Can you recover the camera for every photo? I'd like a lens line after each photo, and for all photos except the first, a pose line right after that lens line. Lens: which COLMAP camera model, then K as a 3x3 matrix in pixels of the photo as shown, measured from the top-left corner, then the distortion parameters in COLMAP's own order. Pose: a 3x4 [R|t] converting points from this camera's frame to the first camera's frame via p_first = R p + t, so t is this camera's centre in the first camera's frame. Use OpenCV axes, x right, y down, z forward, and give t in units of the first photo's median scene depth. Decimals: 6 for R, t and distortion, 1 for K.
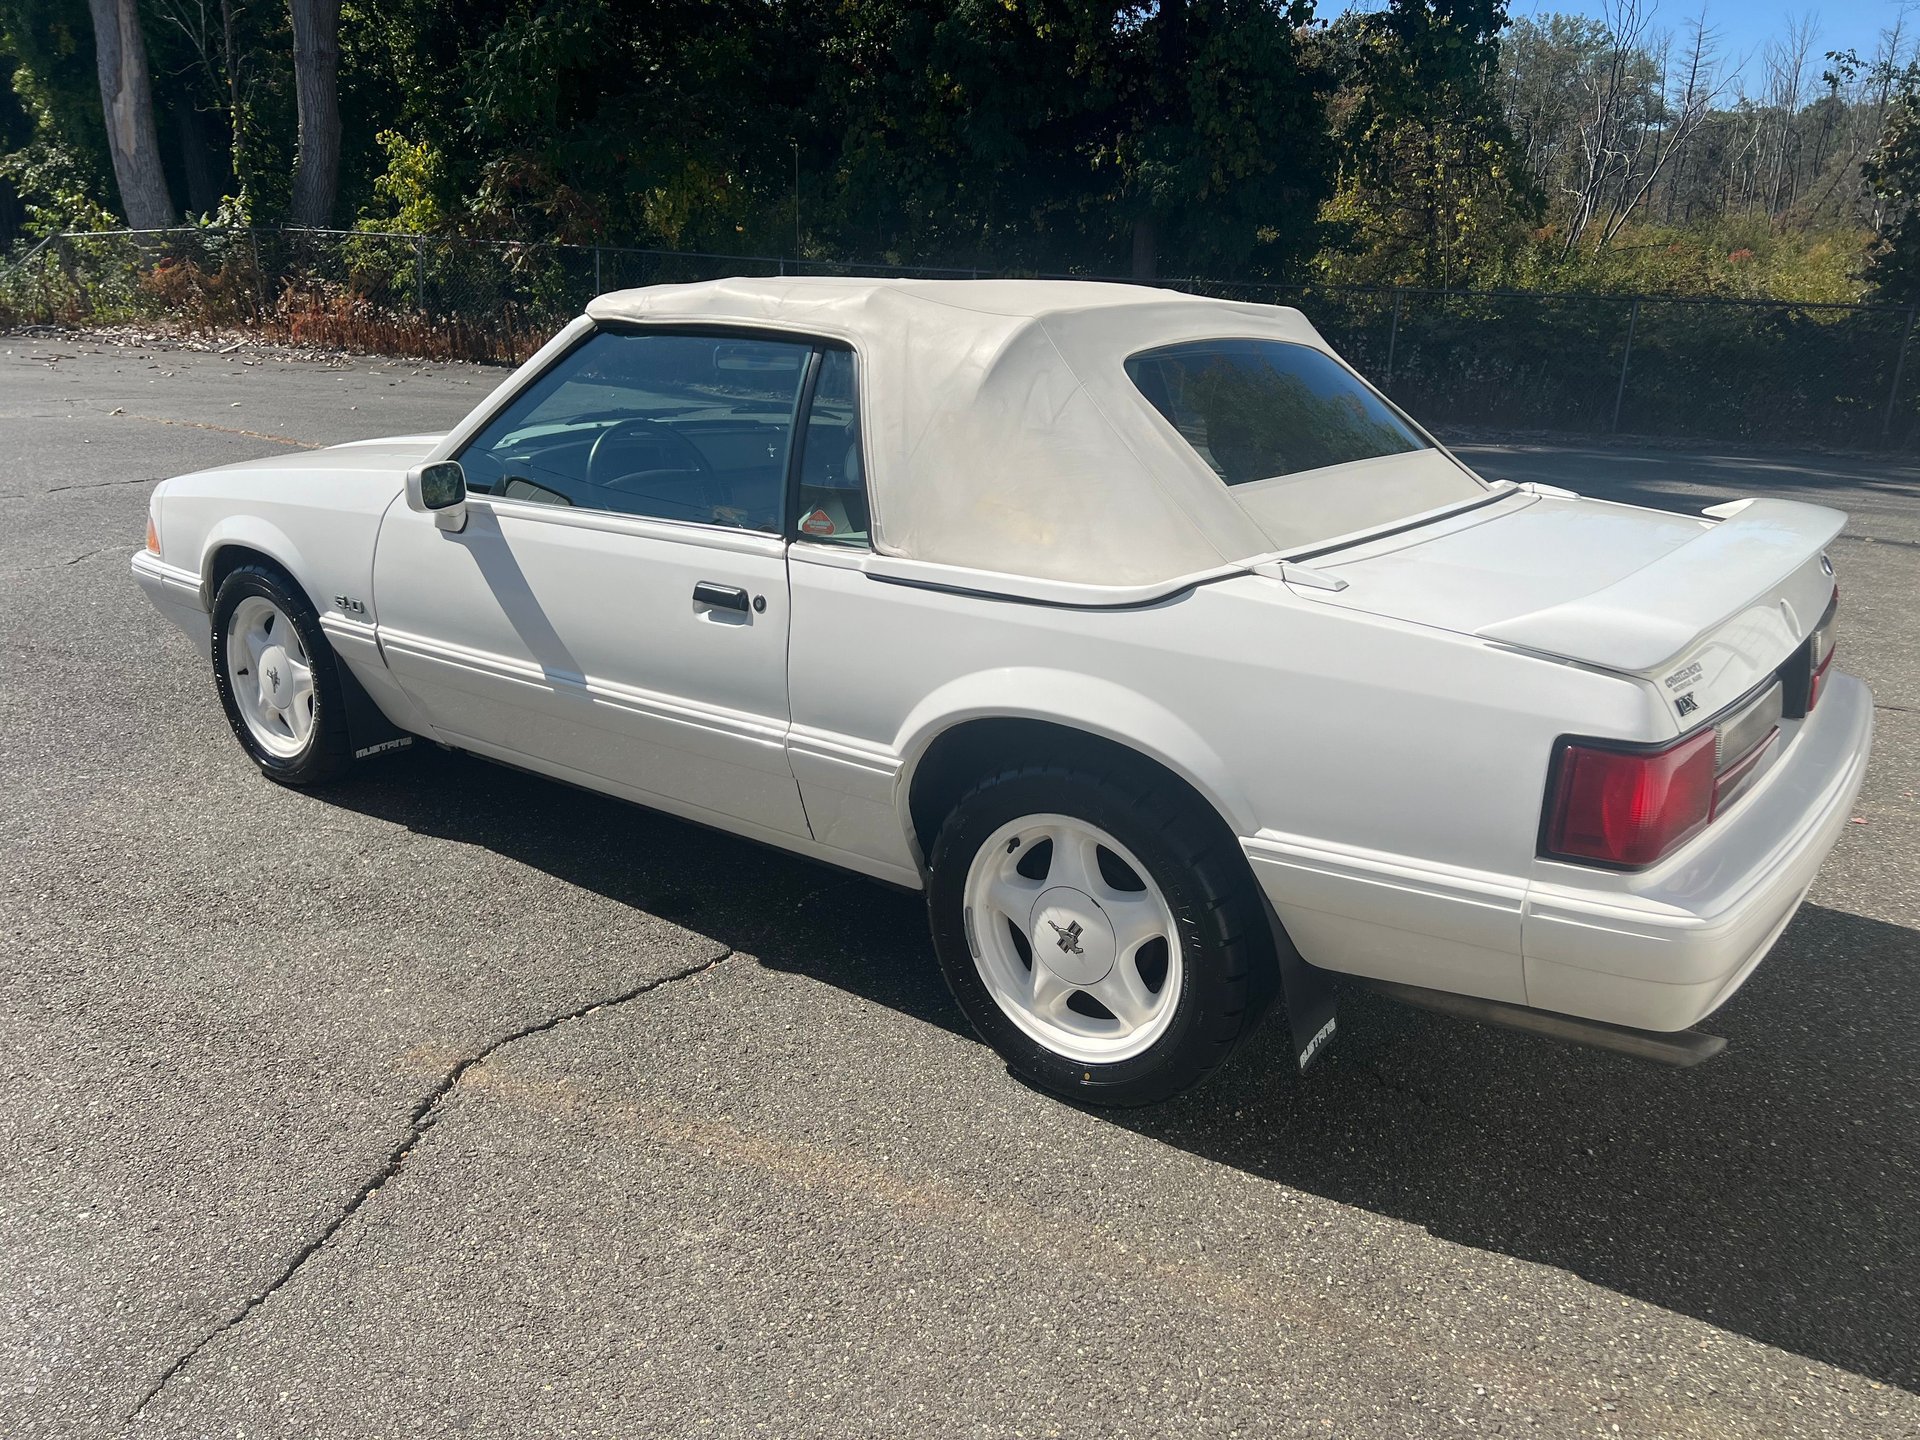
lens RADIAL K [[1454.7, 0, 955.2], [0, 1454.7, 720.4], [0, 0, 1]] dist [0.048939, -0.052133]
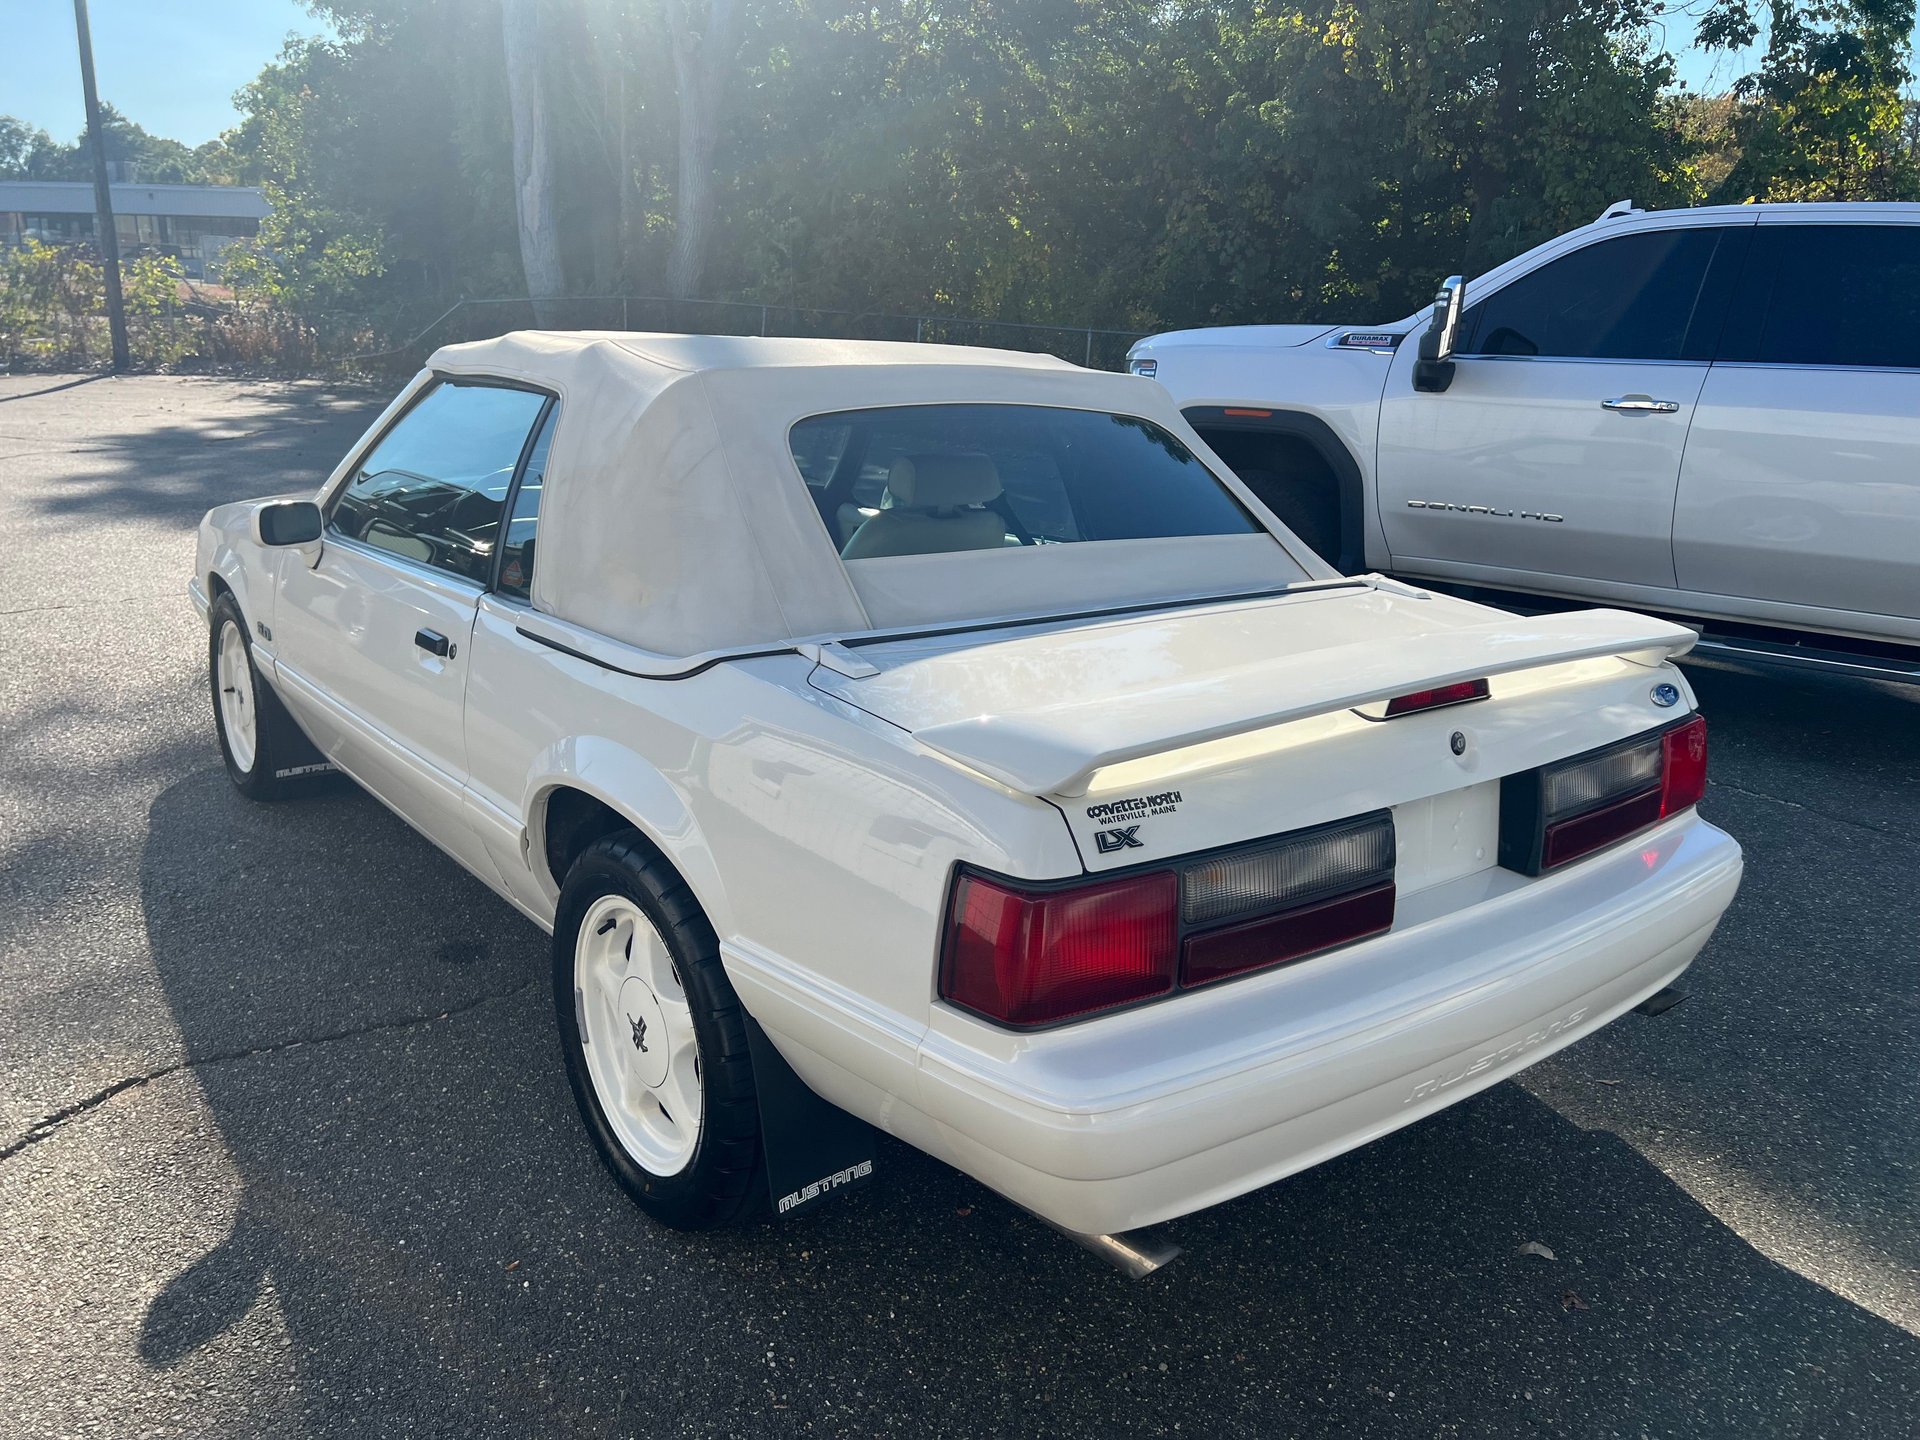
lens RADIAL K [[1455.2, 0, 960.0], [0, 1455.2, 720.0], [0, 0, 1]] dist [0.048378, -0.053806]
pose [[0.967560, 0.077643, -0.240415, 0.299199], [-0.088670, 0.995433, -0.035376, -0.020647], [0.236570, 0.055546, 0.970025, 0.085504]]
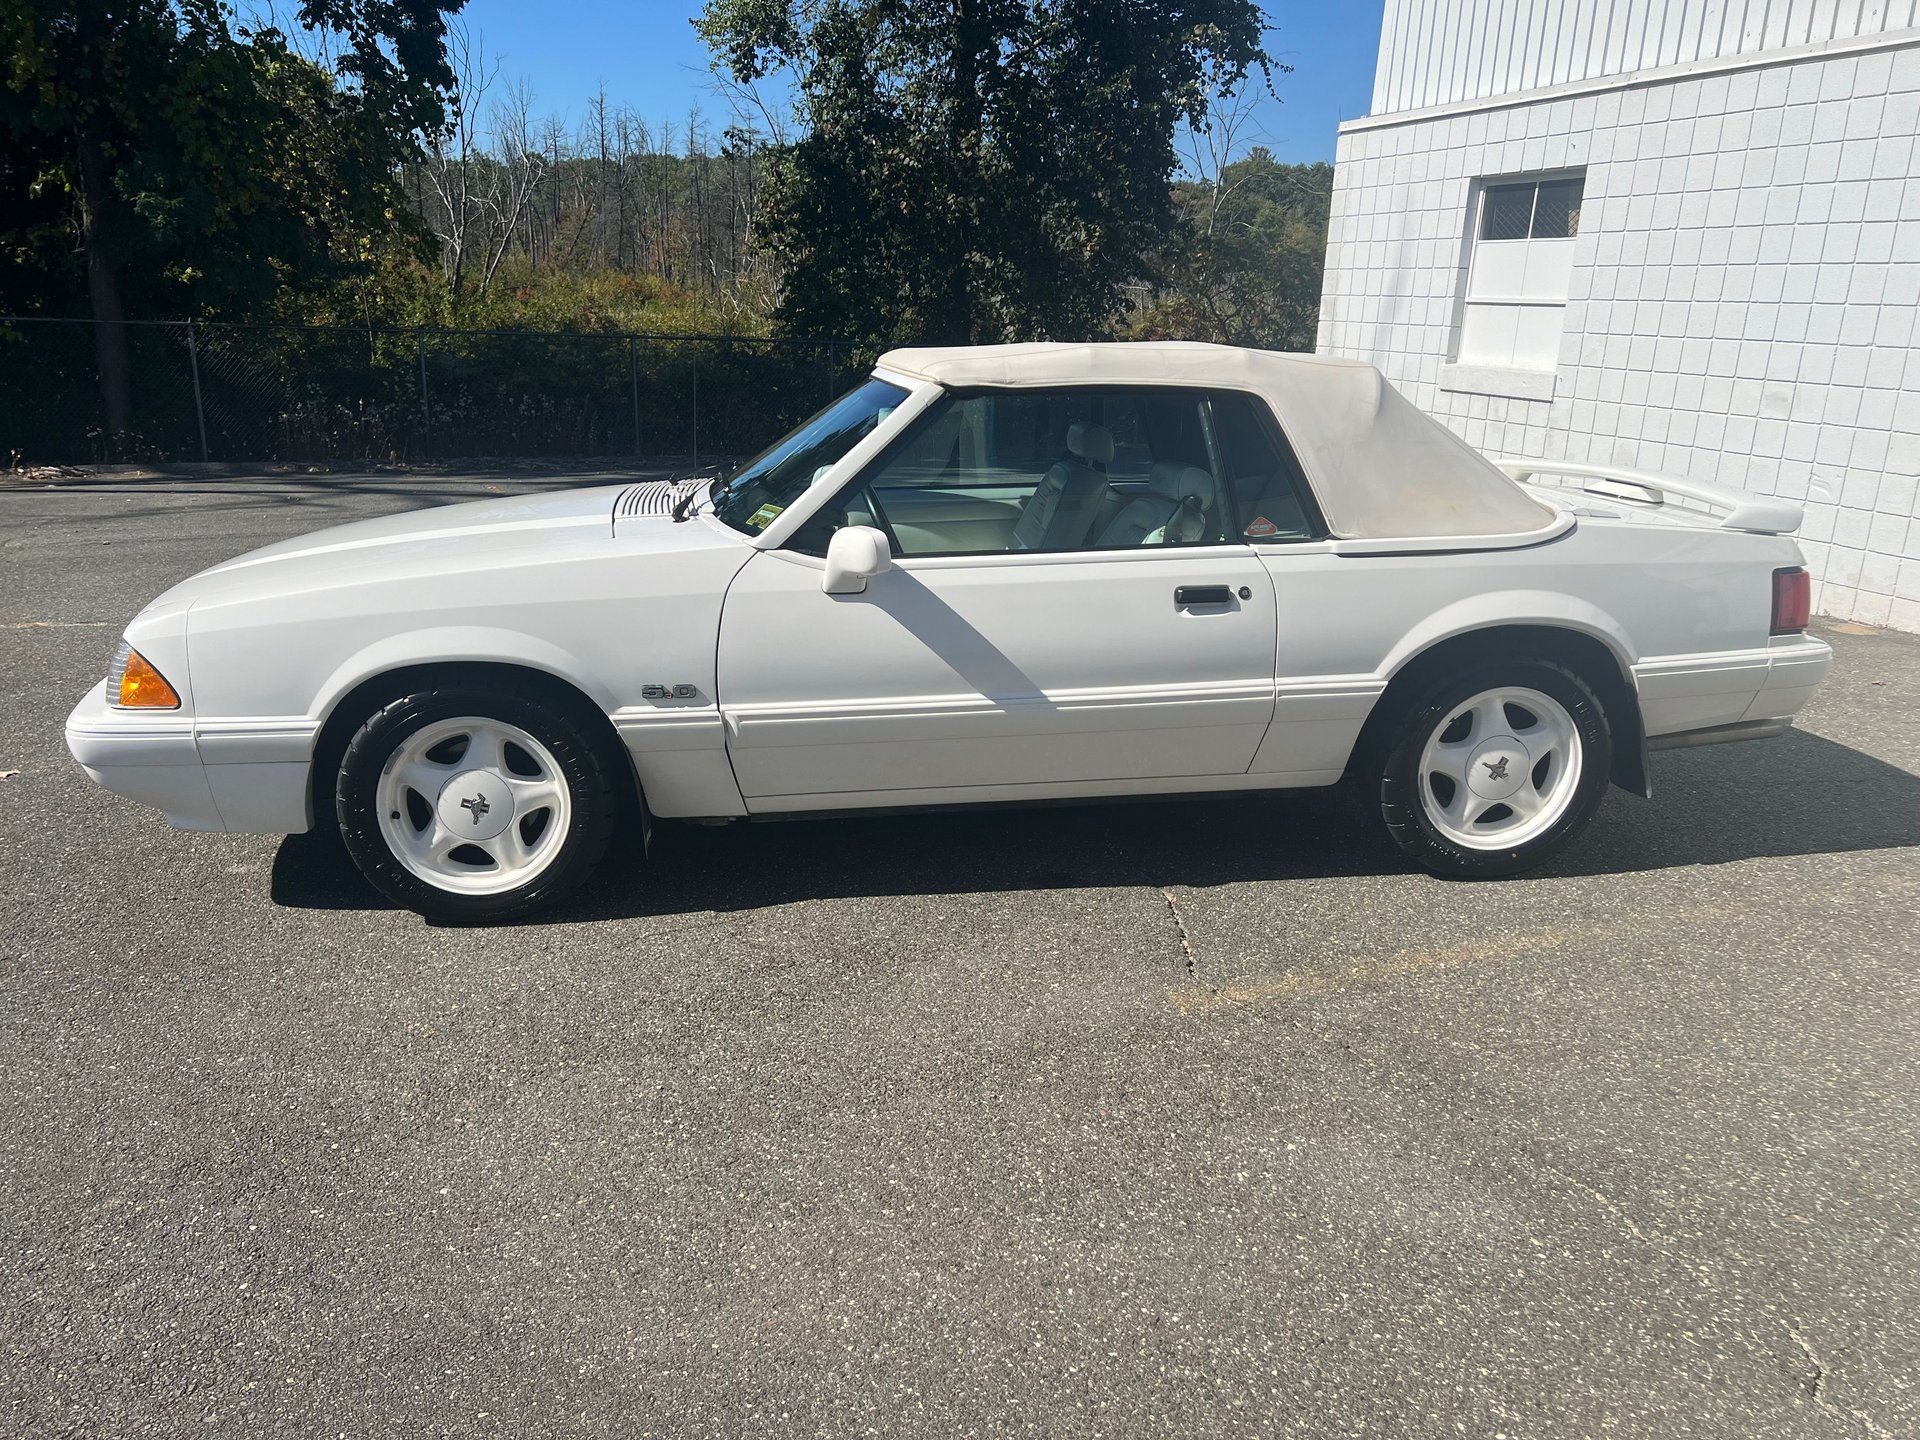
lens RADIAL K [[1454.7, 0, 955.2], [0, 1454.7, 720.4], [0, 0, 1]] dist [0.048939, -0.052133]
pose [[0.709831, -0.198385, 0.675857, -0.833850], [0.213104, 0.975036, 0.062387, -0.072224], [-0.671362, 0.099744, 0.734387, 0.156462]]
